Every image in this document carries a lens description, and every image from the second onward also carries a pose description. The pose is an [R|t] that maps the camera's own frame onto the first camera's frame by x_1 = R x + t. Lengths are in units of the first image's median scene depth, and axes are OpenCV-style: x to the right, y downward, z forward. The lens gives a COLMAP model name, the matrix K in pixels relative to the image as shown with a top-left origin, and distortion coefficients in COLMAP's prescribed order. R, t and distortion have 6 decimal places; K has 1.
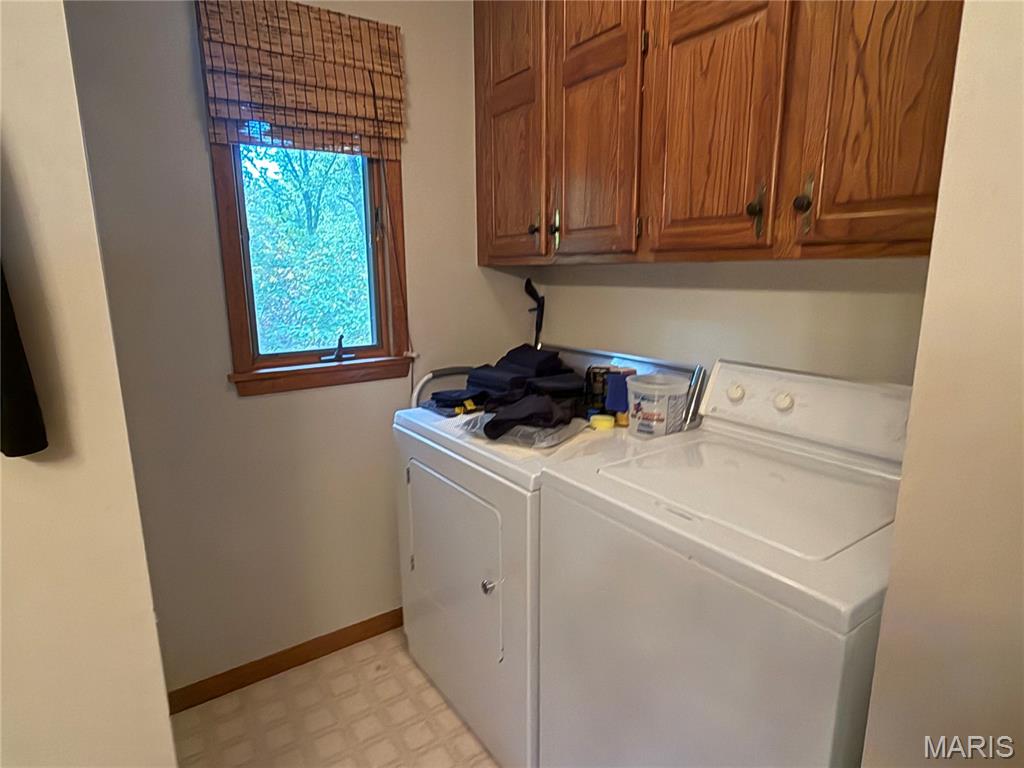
lens RADIAL K [[565.2, 0, 513.1], [0, 565.2, 386.7], [0, 0, 1]] dist [-0.002360, -0.003553]
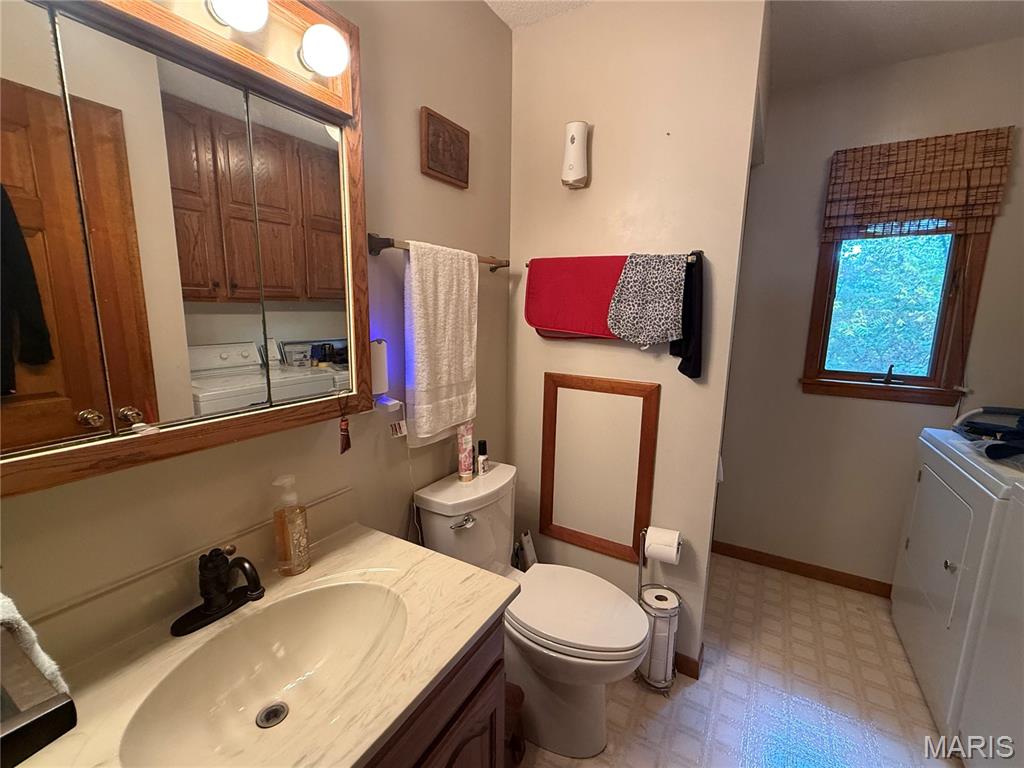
lens RADIAL K [[457.8, 0, 511.1], [0, 457.8, 386.0], [0, 0, 1]] dist [0.009036, -0.000549]
pose [[0.432671, 0.170642, -0.885255, 0.313200], [-0.203456, 0.975075, 0.088516, 0.051333], [0.878295, 0.141812, 0.456605, -0.343205]]
